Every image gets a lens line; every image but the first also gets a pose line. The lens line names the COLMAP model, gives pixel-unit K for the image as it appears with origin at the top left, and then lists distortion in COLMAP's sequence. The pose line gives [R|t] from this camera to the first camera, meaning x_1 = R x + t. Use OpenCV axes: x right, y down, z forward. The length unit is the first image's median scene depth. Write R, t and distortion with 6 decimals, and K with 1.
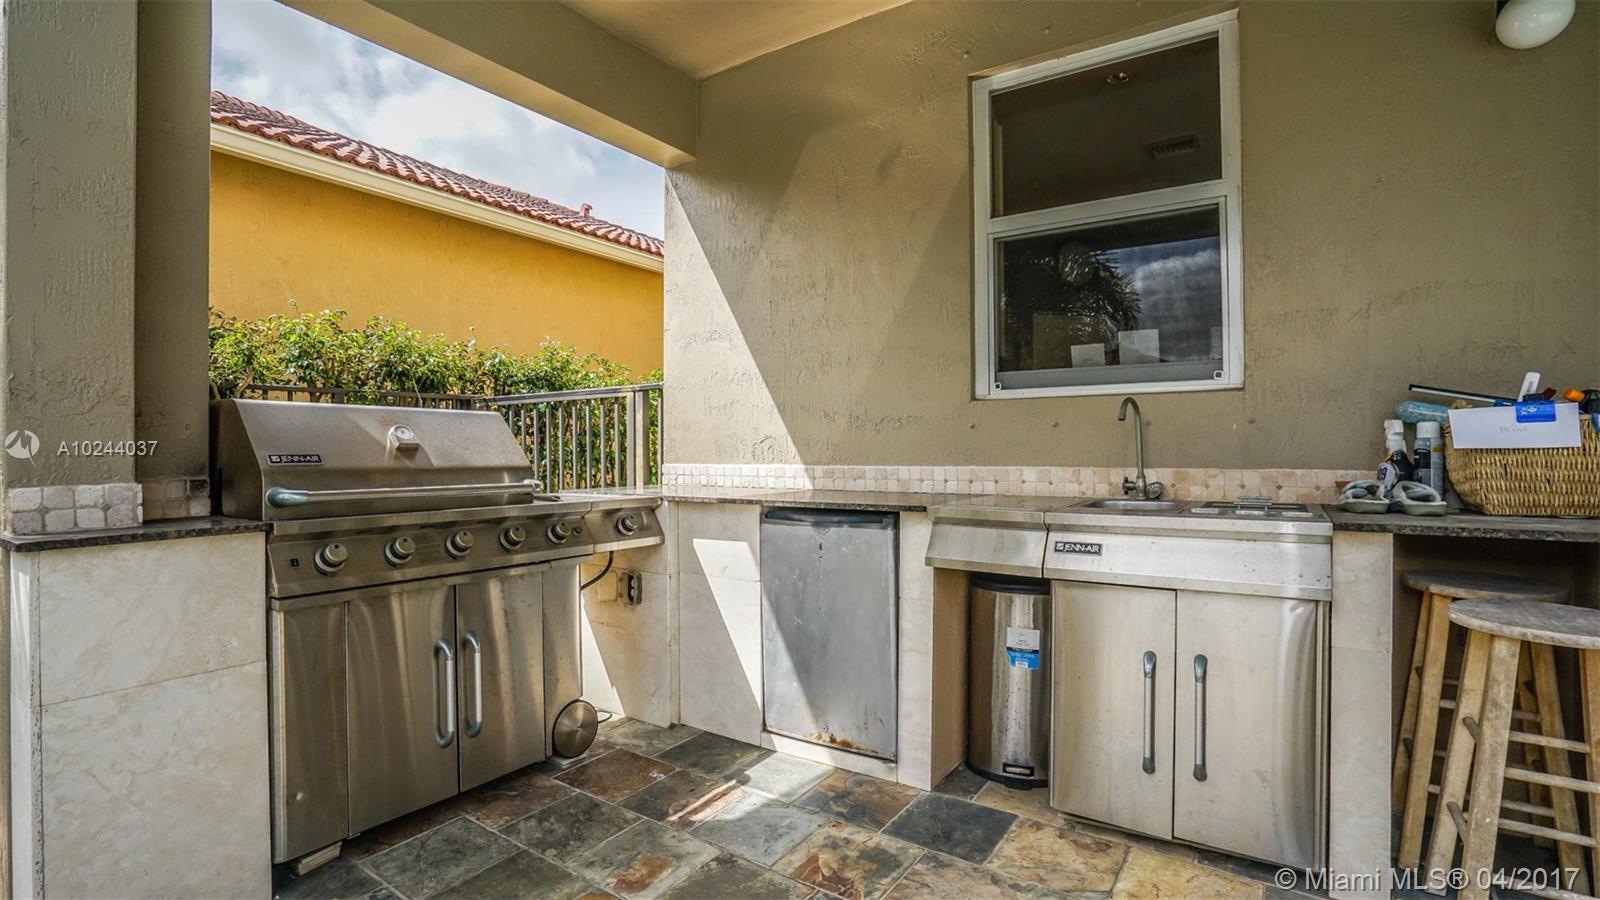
lens RADIAL K [[742.8, 0, 800.0], [0, 742.8, 450.0], [0, 0, 1]] dist [-0.060691, 0.025152]
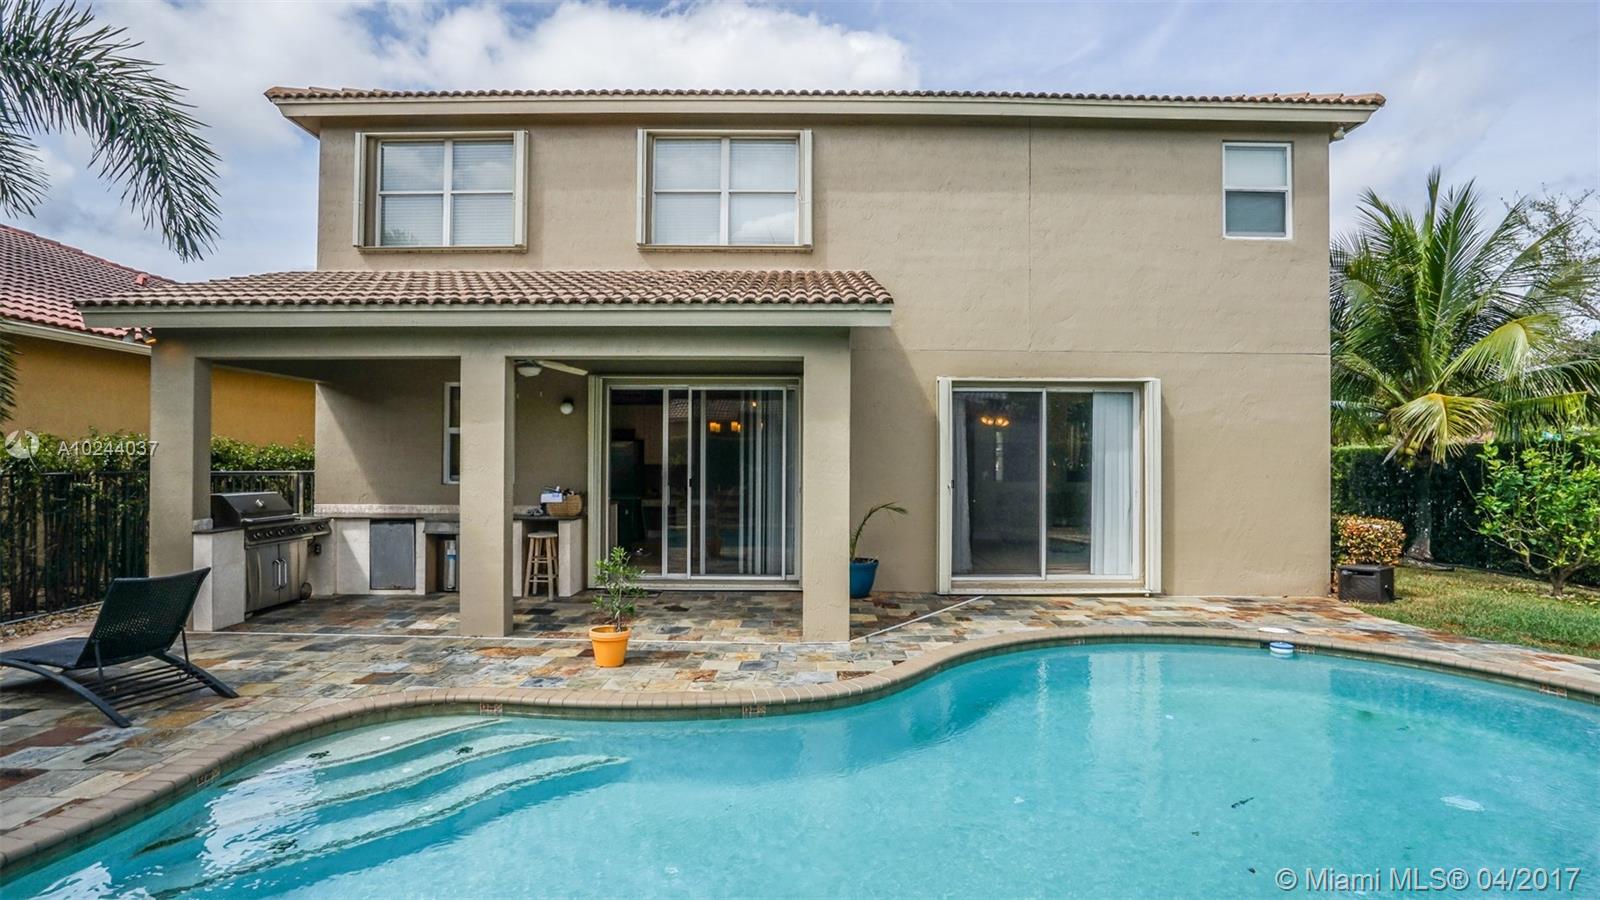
lens RADIAL K [[742.8, 0, 800.0], [0, 742.8, 450.0], [0, 0, 1]] dist [-0.060691, 0.025152]
pose [[0.830547, 0.015638, 0.556728, -0.252266], [-0.008381, 0.999843, -0.015581, -0.180070], [-0.556885, 0.008275, 0.830548, -2.514550]]
